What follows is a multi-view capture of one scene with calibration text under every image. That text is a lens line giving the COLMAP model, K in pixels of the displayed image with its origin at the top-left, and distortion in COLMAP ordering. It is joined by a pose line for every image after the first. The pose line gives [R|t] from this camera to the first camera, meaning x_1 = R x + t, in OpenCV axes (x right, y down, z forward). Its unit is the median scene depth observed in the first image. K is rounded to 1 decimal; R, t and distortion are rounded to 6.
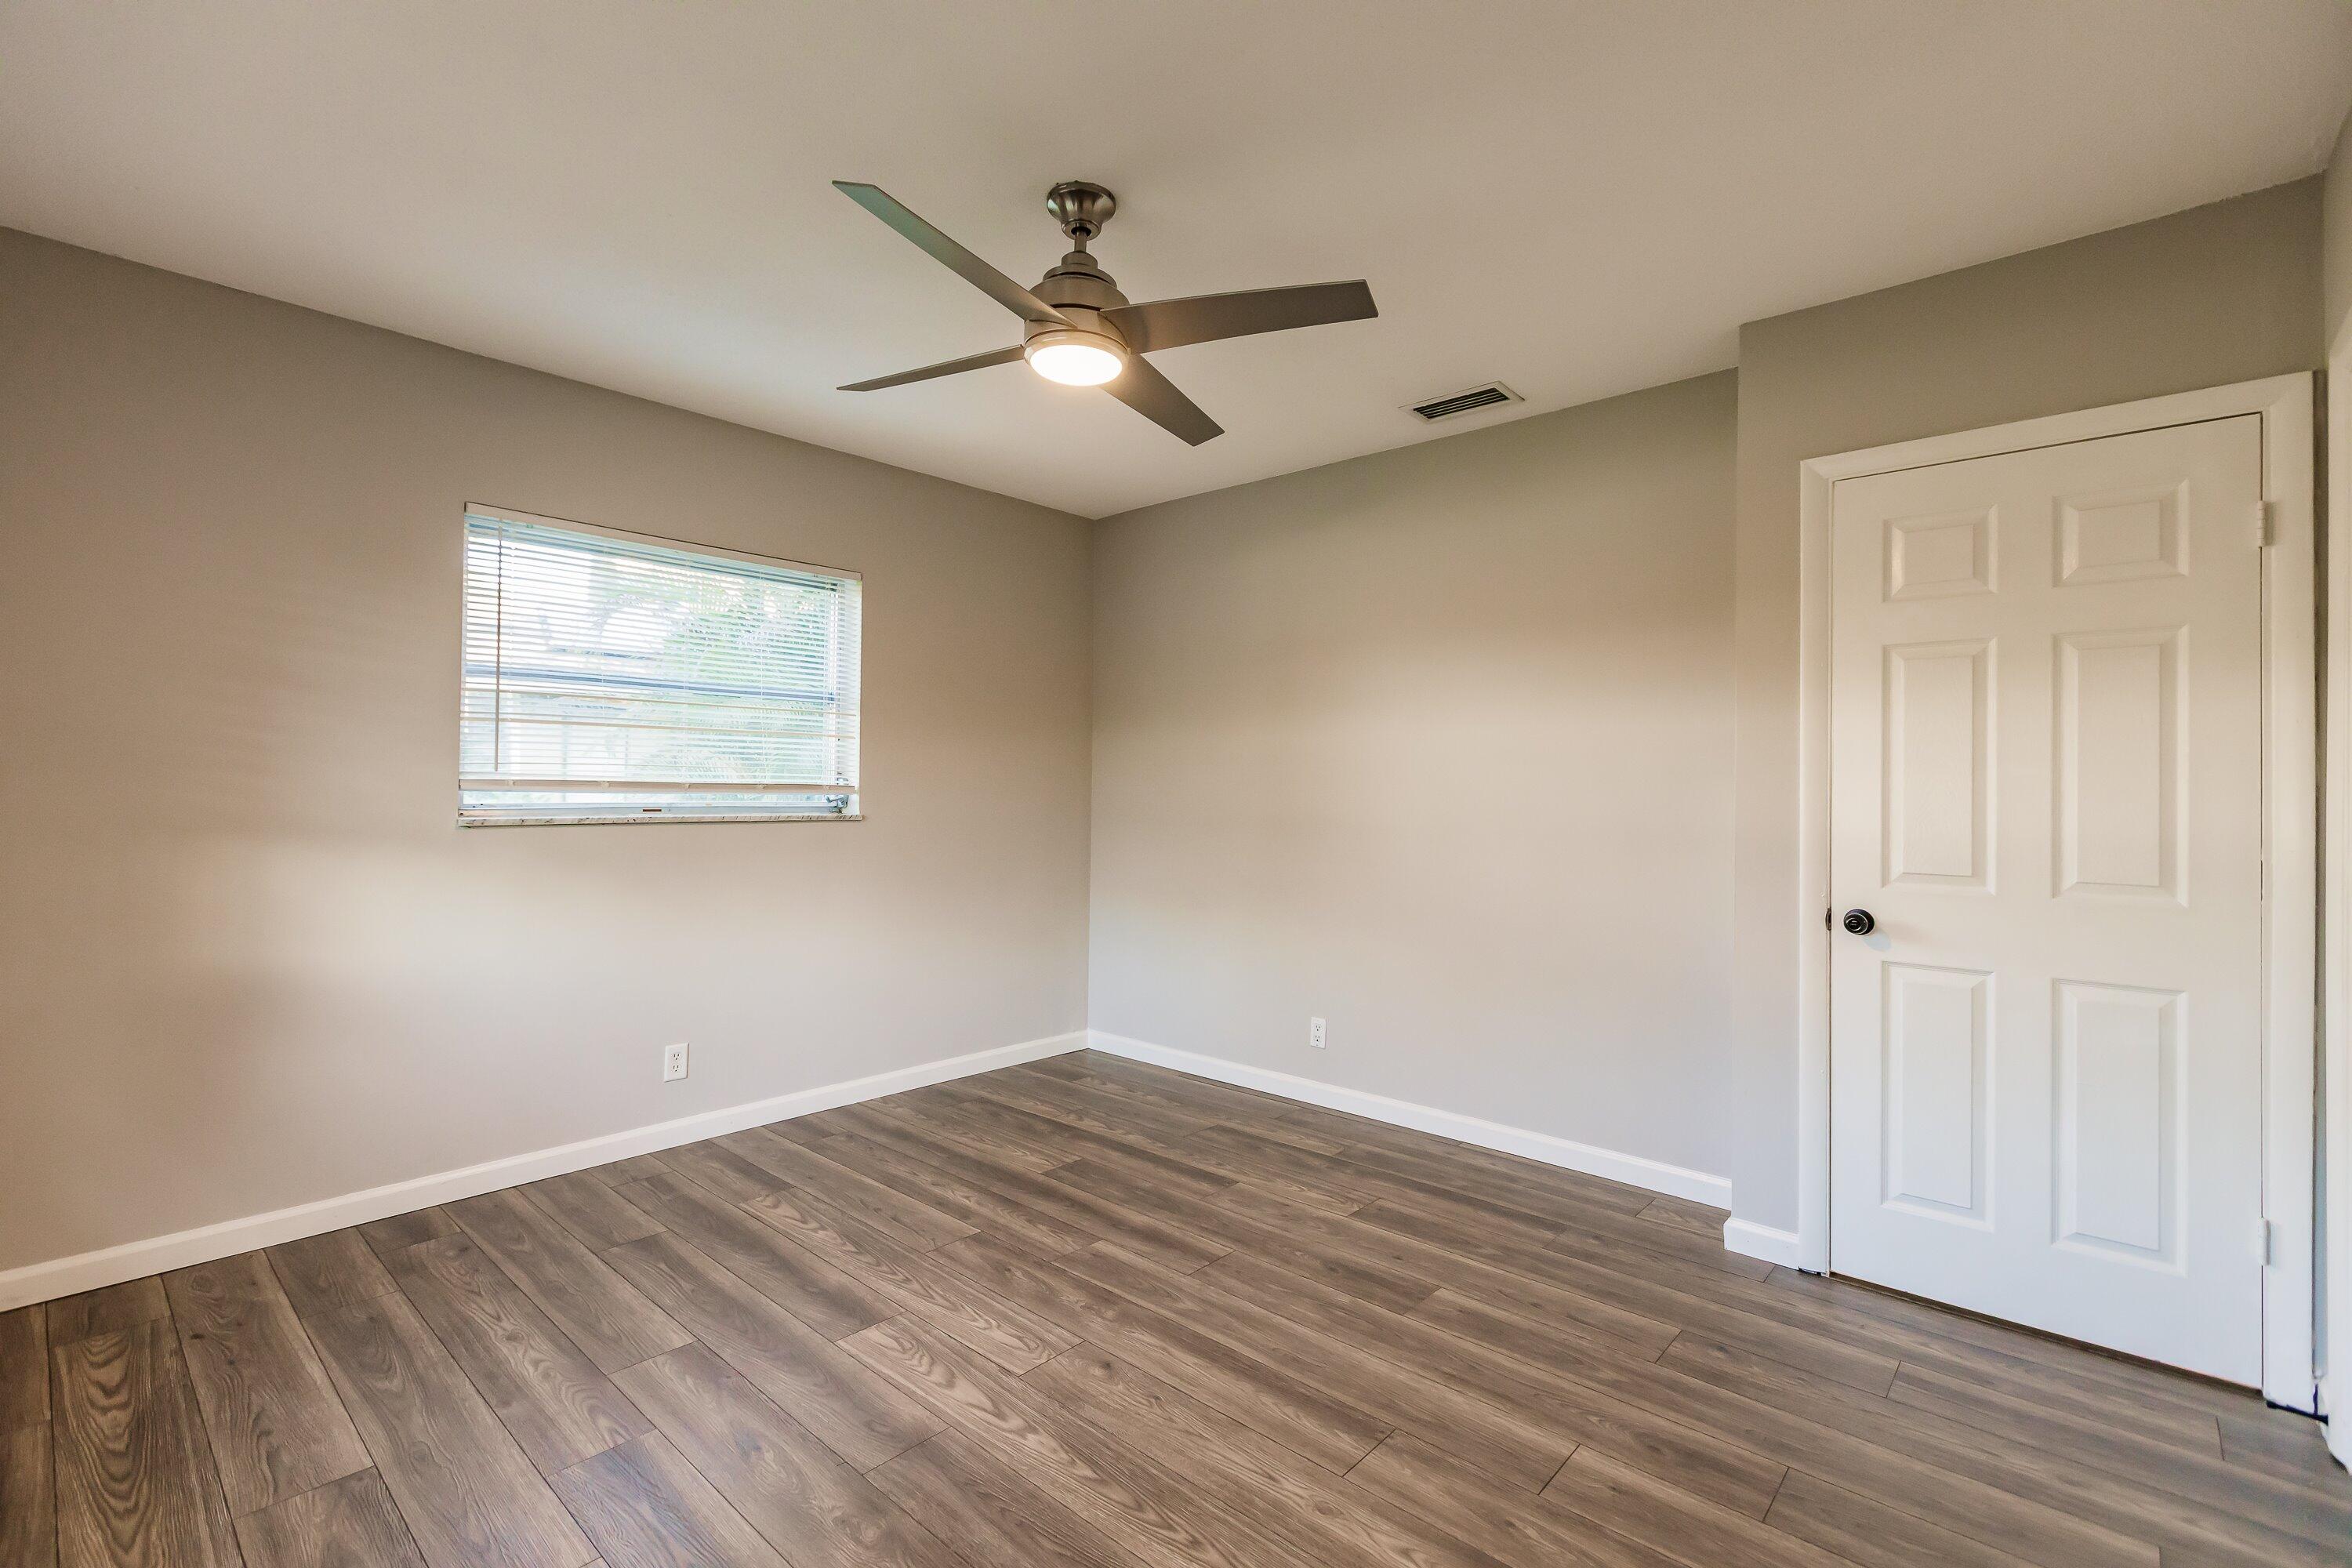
lens RADIAL K [[1051.2, 0, 1176.0], [0, 1051.2, 784.0], [0, 0, 1]] dist [-0.000293, -0.000072]
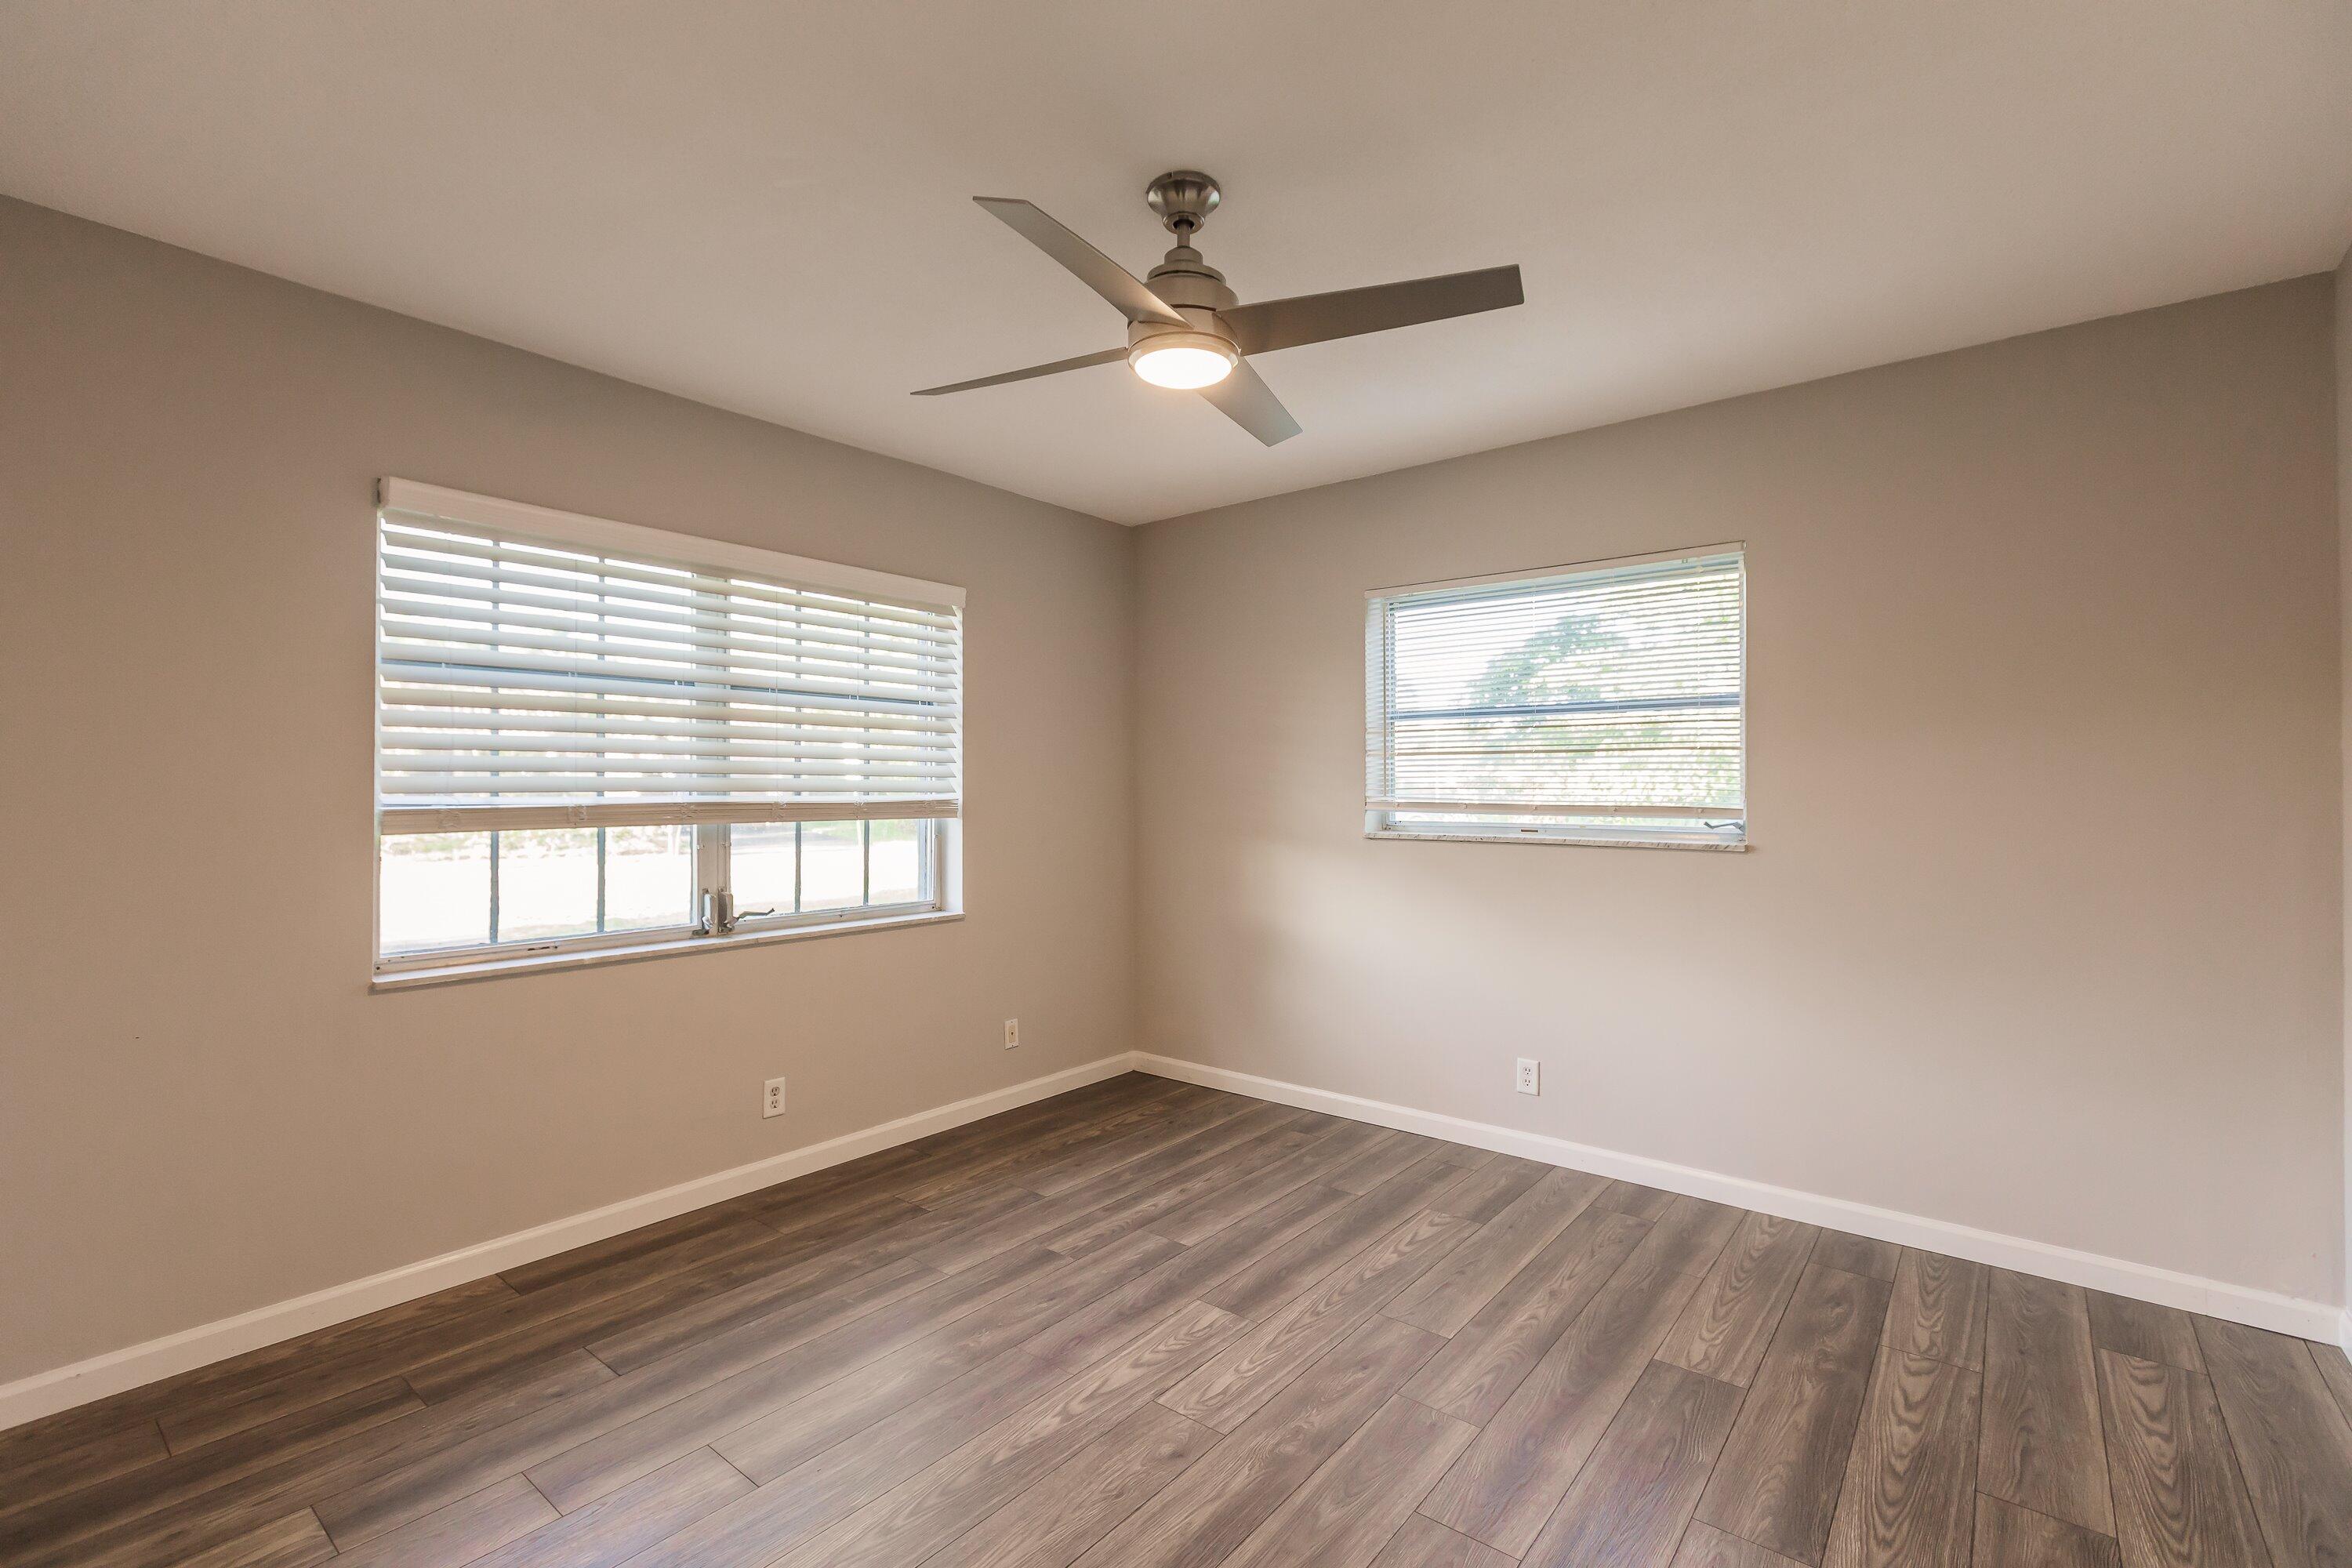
lens RADIAL K [[1005.0, 0, 1114.4], [0, 1005.0, 788.5], [0, 0, 1]] dist [-0.000133, -0.000121]
pose [[0.043764, -0.009044, -0.999001, 0.681855], [0.002326, 0.999957, -0.008950, -0.012601], [0.999039, -0.001932, 0.043784, 0.769375]]
